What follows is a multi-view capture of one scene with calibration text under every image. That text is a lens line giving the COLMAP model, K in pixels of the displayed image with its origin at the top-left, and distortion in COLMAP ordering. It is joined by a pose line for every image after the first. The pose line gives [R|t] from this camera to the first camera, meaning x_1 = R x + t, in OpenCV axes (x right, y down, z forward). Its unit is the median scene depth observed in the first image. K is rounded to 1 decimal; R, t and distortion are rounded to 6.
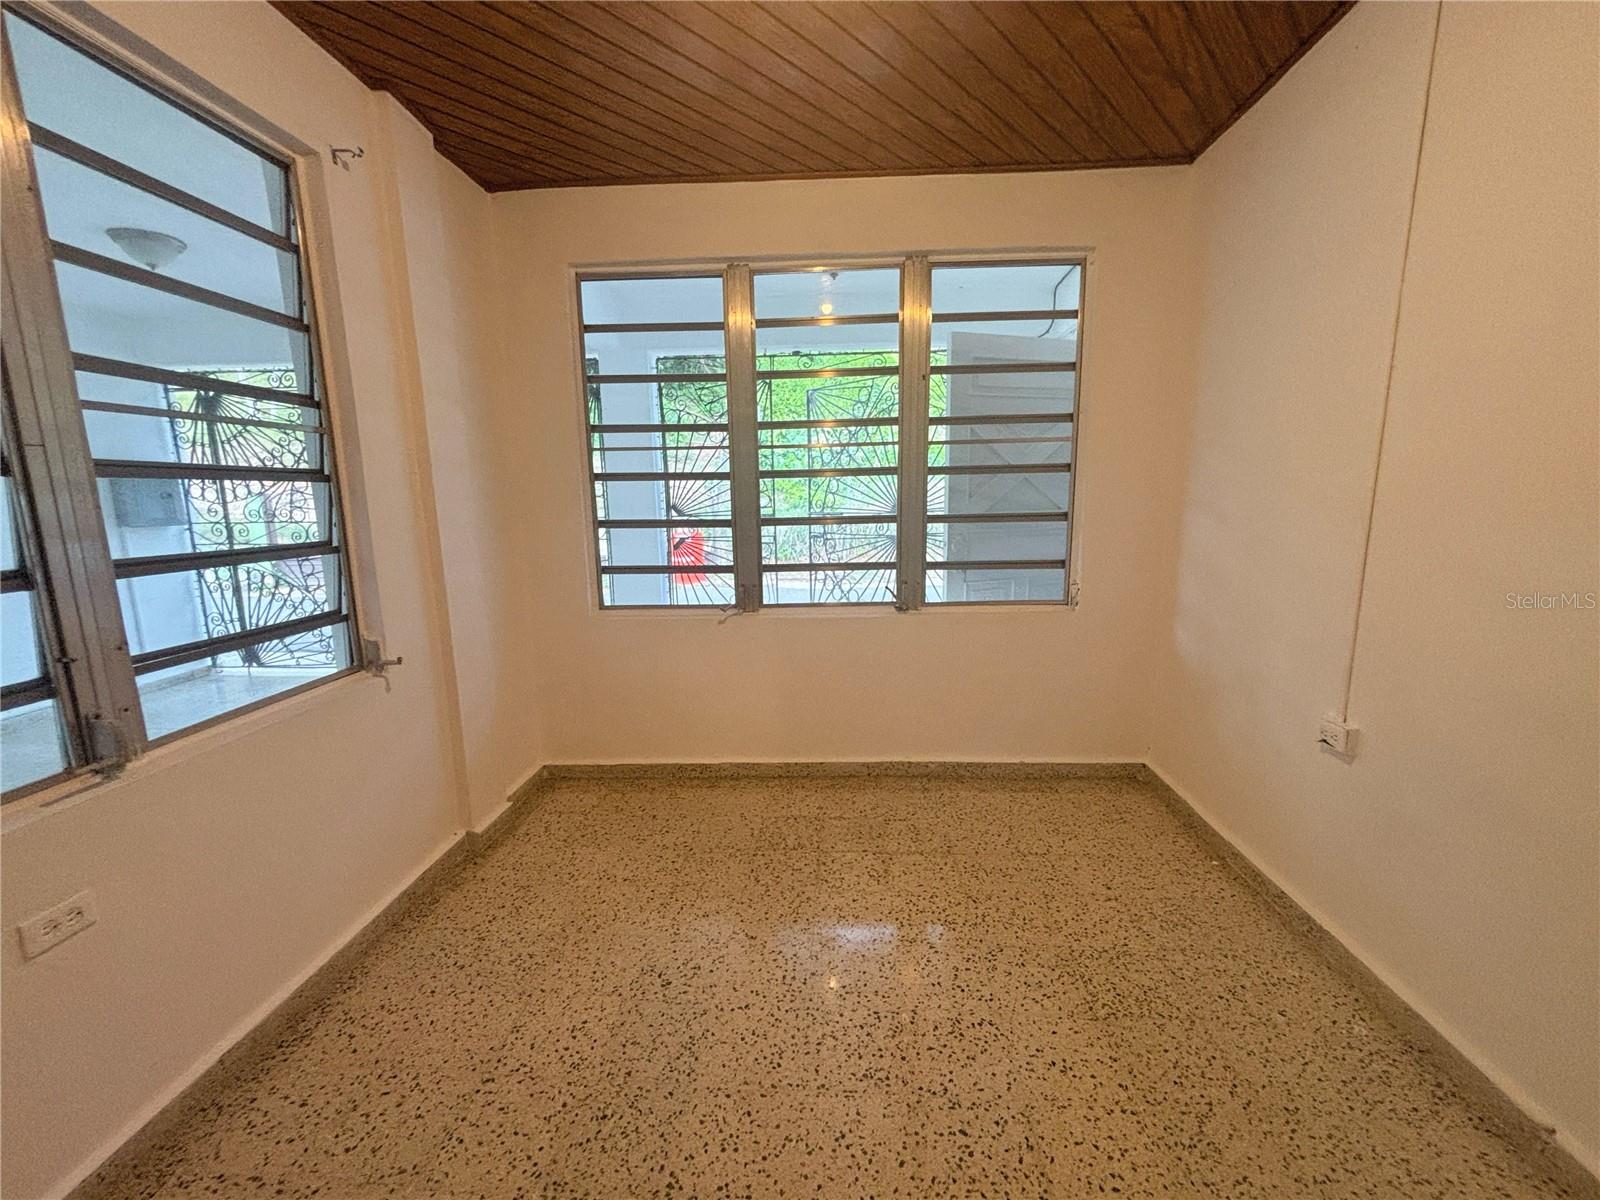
lens RADIAL K [[637.5, 0, 800.0], [0, 637.5, 600.0], [0, 0, 1]] dist [0.000551, -0.000021]
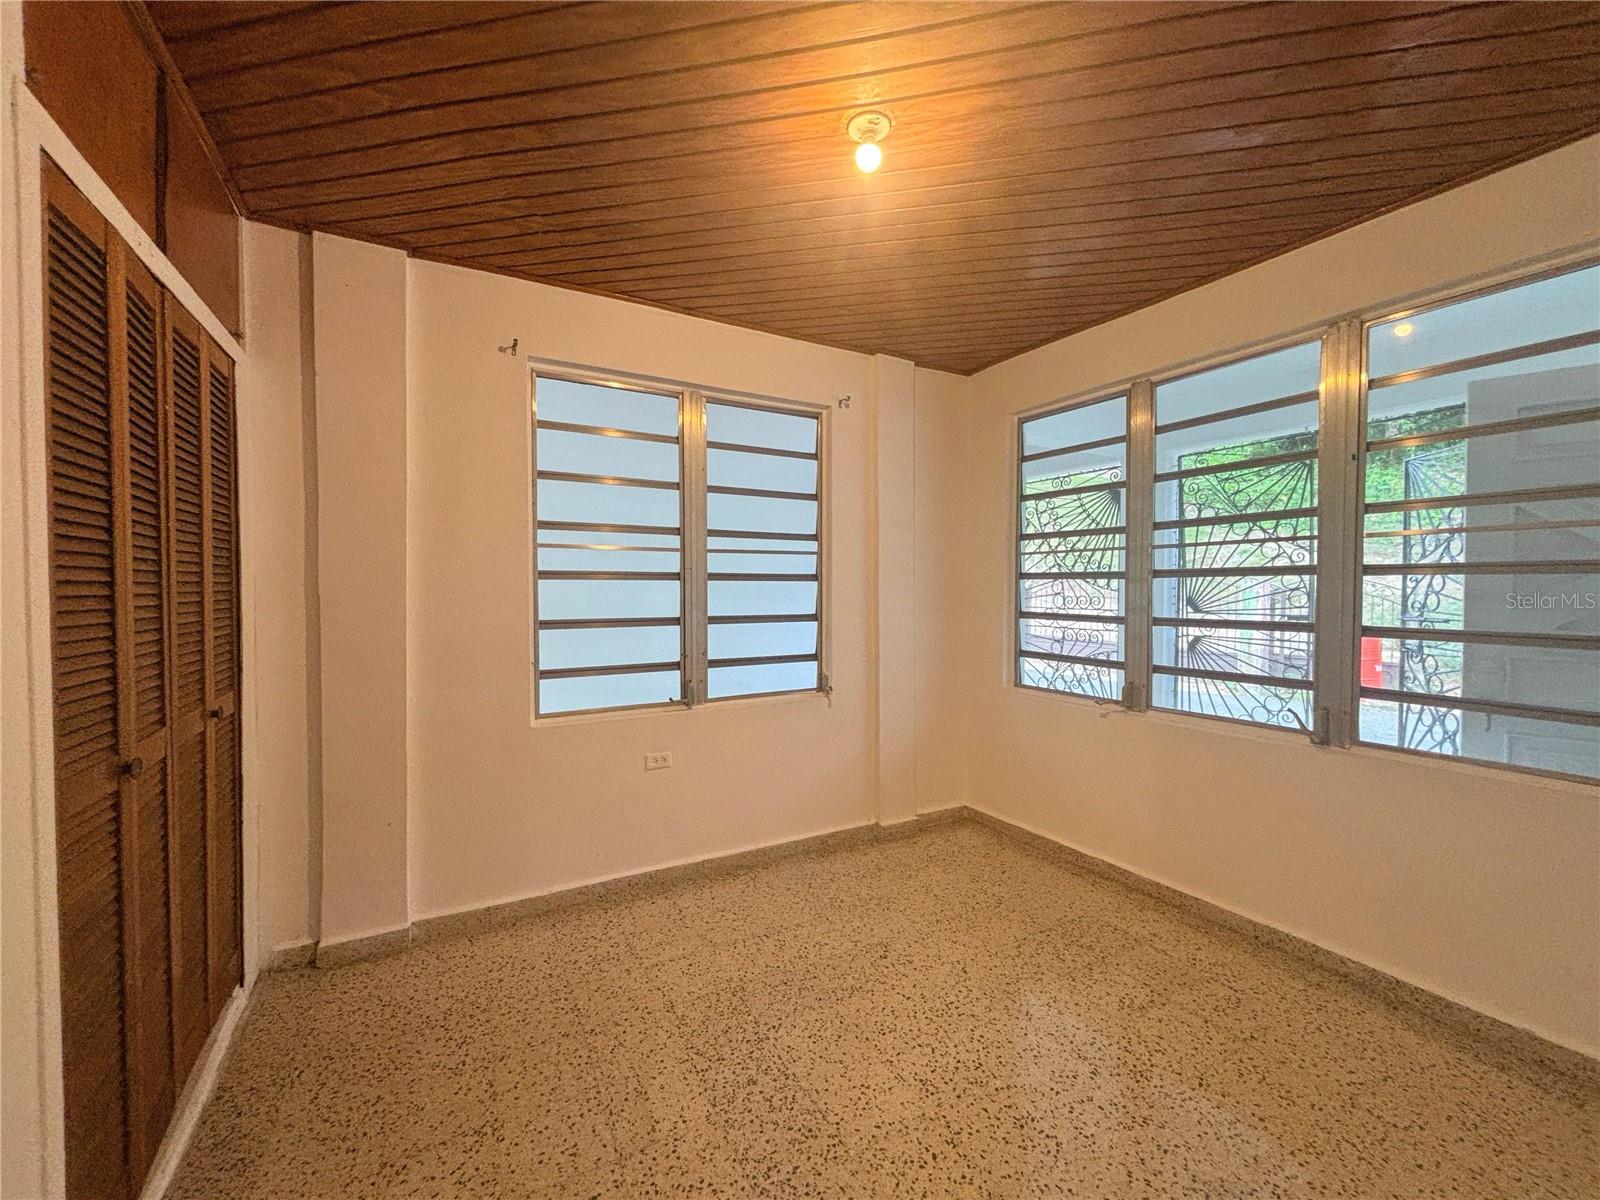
lens RADIAL K [[619.8, 0, 800.0], [0, 619.8, 600.0], [0, 0, 1]] dist [0.012310, -0.000418]
pose [[0.552905, 0.036697, -0.832436, 0.469083], [-0.149645, 0.987160, -0.055877, -0.021331], [0.819697, 0.155465, 0.551297, 0.015459]]
